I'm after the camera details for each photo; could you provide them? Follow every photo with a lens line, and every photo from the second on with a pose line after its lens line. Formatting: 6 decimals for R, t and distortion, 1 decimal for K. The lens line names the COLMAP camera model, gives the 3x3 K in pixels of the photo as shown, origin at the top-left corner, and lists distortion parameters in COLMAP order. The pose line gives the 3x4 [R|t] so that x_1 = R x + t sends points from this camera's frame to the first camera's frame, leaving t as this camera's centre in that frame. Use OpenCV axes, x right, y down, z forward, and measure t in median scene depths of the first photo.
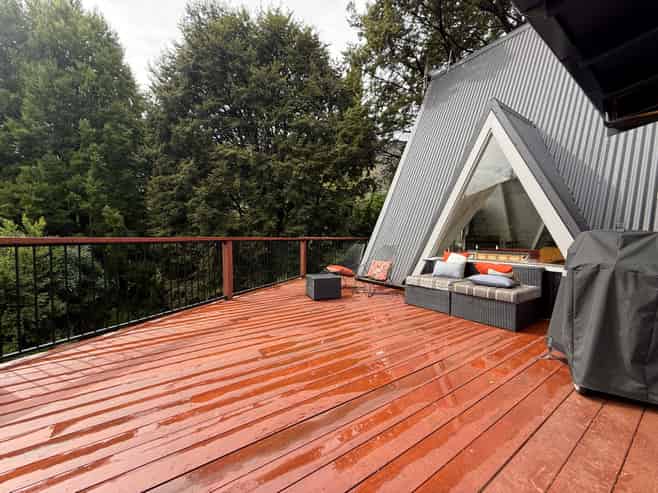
lens RADIAL K [[261.5, 0, 327.3], [0, 261.5, 245.6], [0, 0, 1]] dist [0.000170, -0.000032]
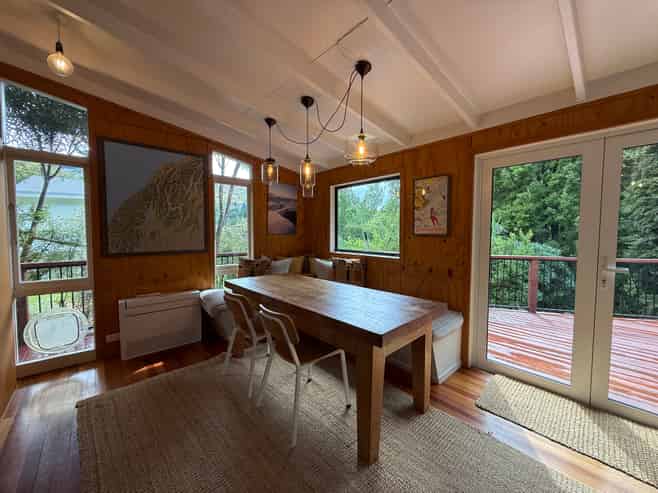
lens RADIAL K [[261.5, 0, 328.2], [0, 261.5, 245.6], [0, 0, 1]] dist [0.000170, -0.000032]
pose [[0.135023, 0.039249, -0.990065, 0.136437], [-0.035782, 0.998757, 0.034714, -0.026408], [0.990196, 0.030740, 0.136259, -0.220564]]
